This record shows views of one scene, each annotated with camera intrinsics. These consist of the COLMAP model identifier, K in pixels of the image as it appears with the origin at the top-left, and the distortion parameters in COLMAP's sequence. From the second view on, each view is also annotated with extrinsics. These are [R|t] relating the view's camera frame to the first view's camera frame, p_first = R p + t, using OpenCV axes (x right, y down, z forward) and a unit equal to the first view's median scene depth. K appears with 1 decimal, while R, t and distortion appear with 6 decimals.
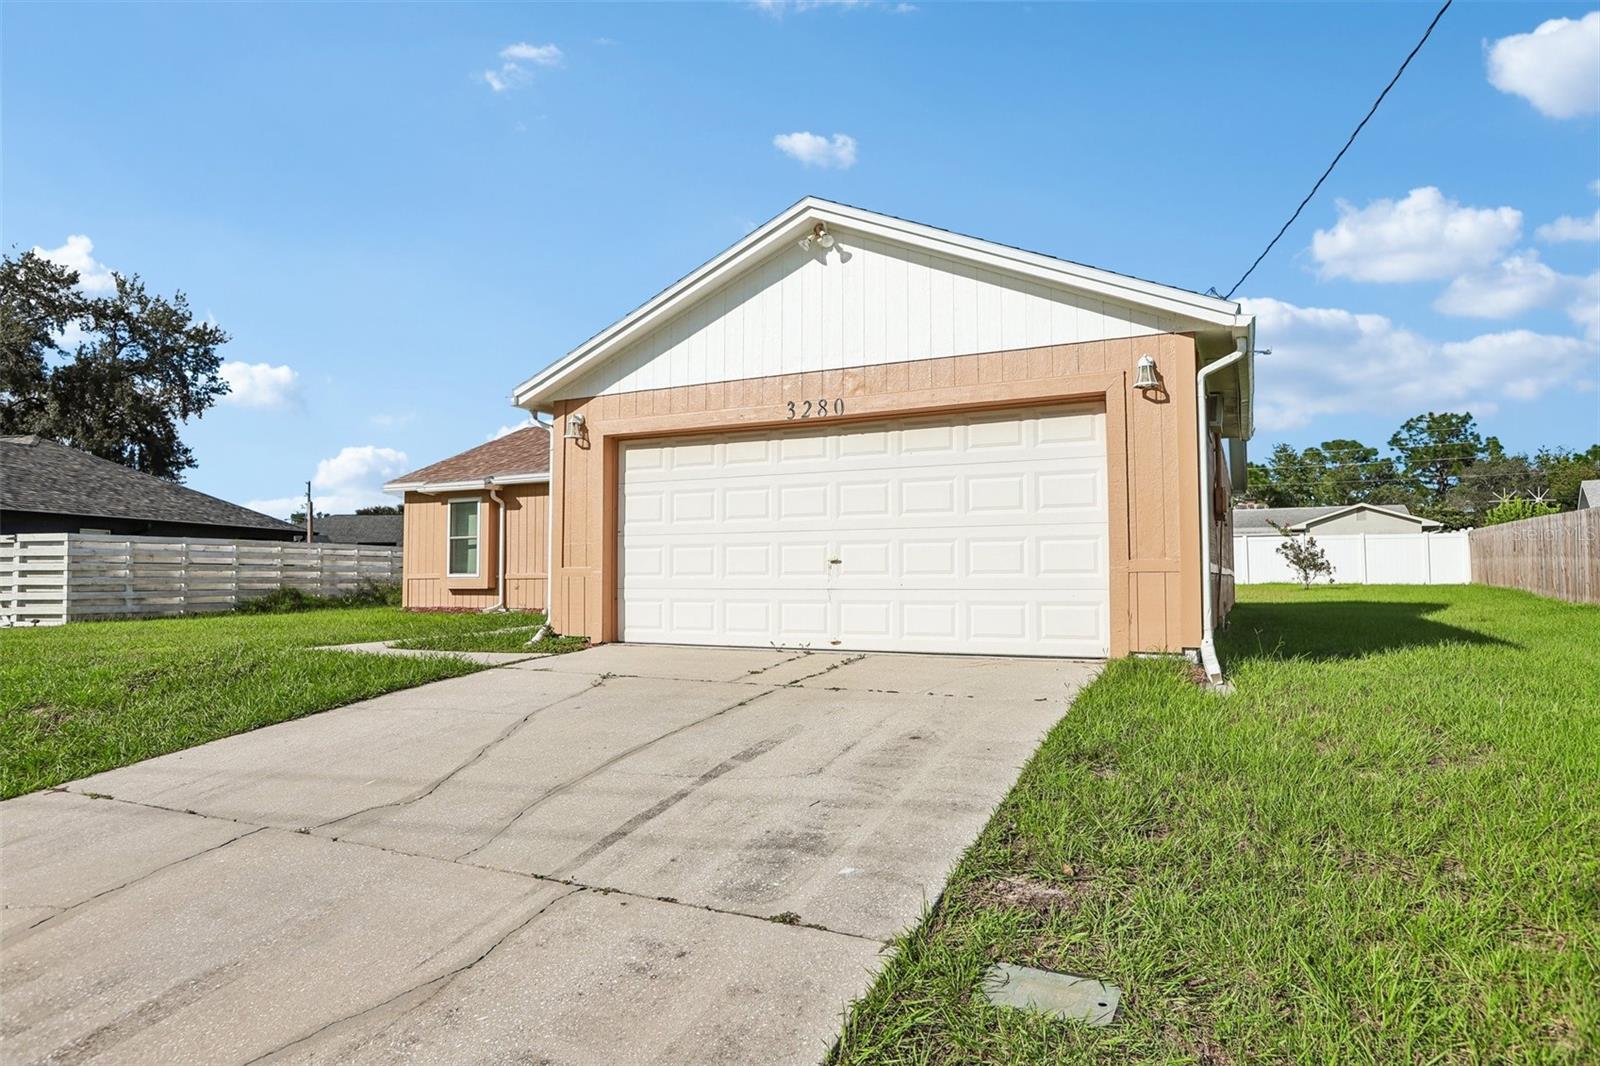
lens RADIAL K [[939.5, 0, 800.0], [0, 939.5, 533.0], [0, 0, 1]] dist [-0.052651, -0.000106]
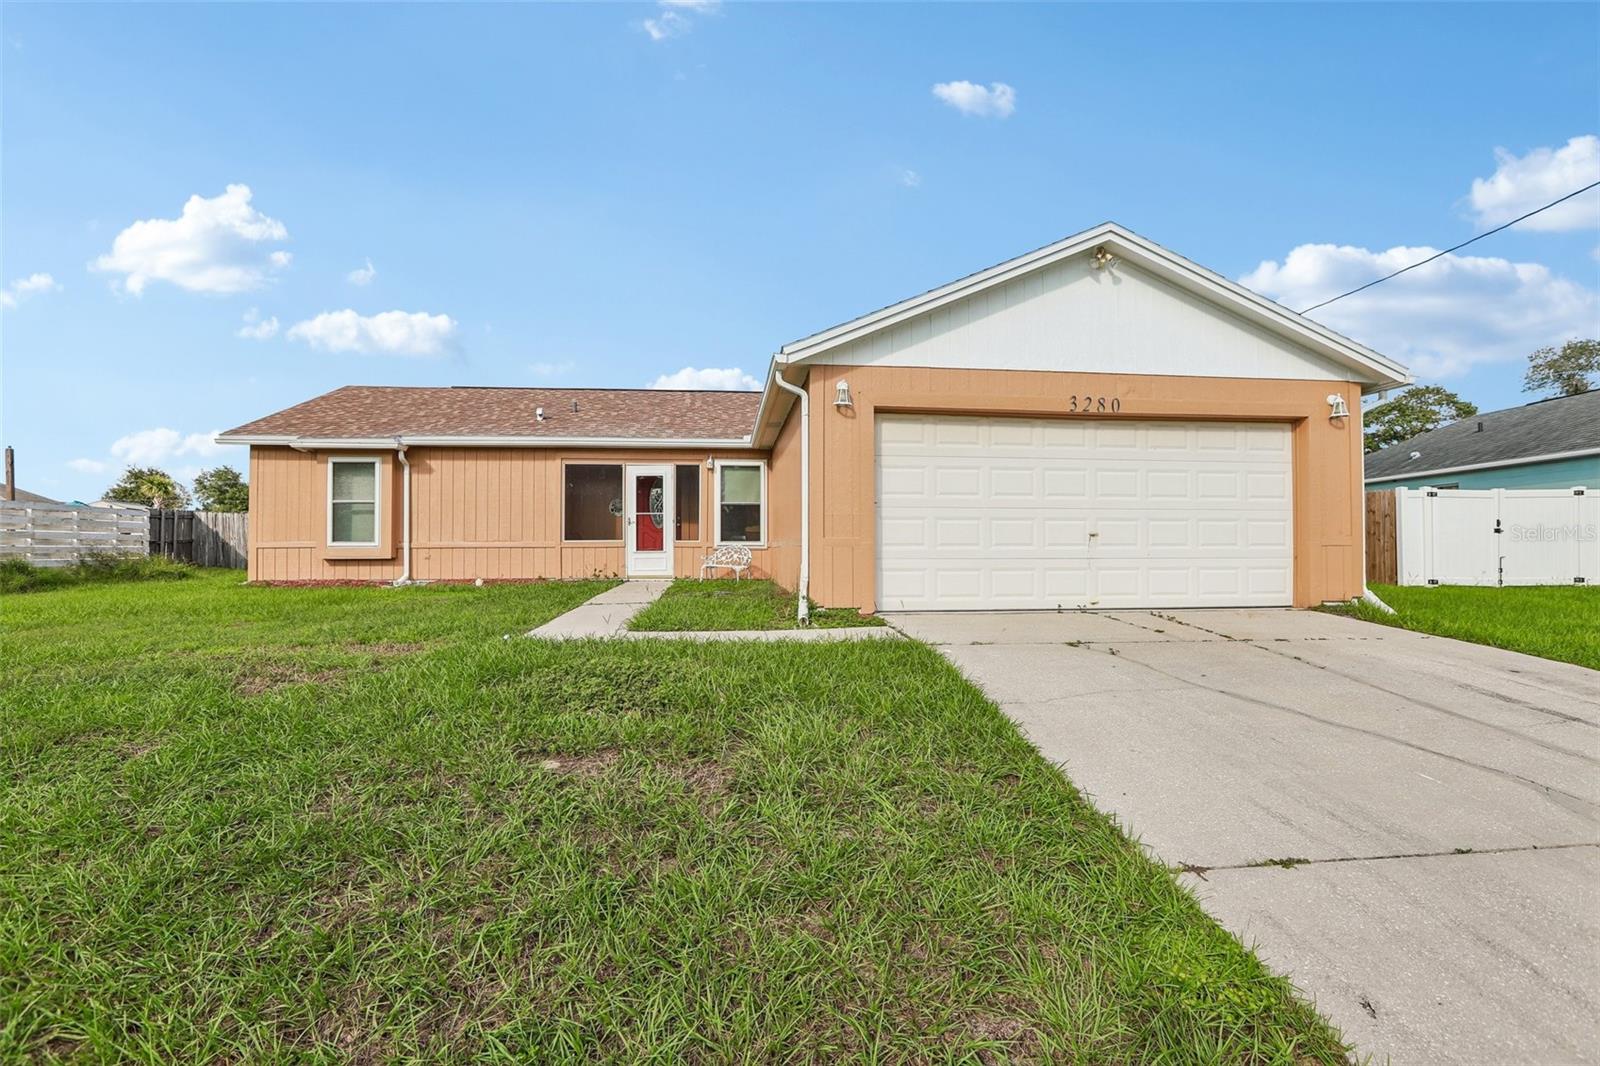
lens RADIAL K [[740.9, 0, 800.0], [0, 740.9, 533.0], [0, 0, 1]] dist [-0.056197, 0.023983]
pose [[0.855569, 0.012752, 0.517531, -0.483873], [-0.027729, 0.999390, 0.021215, 0.011661], [-0.516945, -0.032502, 0.855401, 0.251628]]
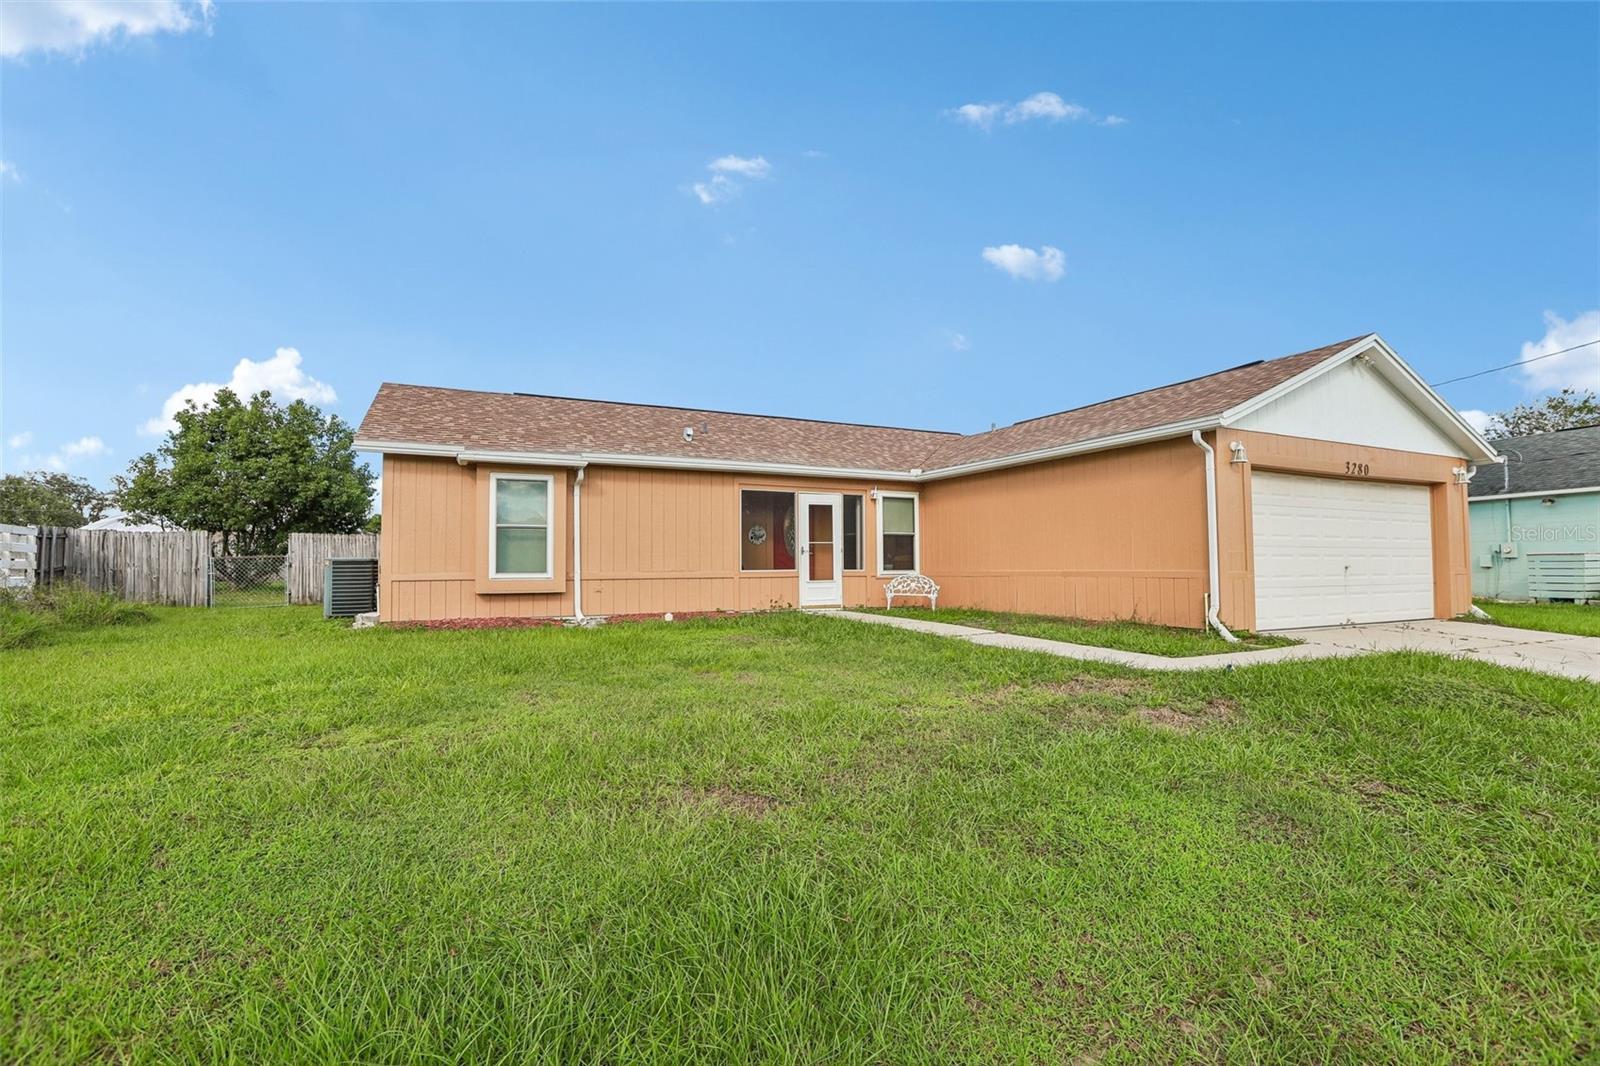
lens RADIAL K [[740.9, 0, 800.0], [0, 740.9, 533.0], [0, 0, 1]] dist [-0.056197, 0.023983]
pose [[0.625195, 0.036693, 0.779606, -0.934682], [-0.037168, 0.999161, -0.017220, 0.017462], [-0.779583, -0.018210, 0.626034, 0.610703]]
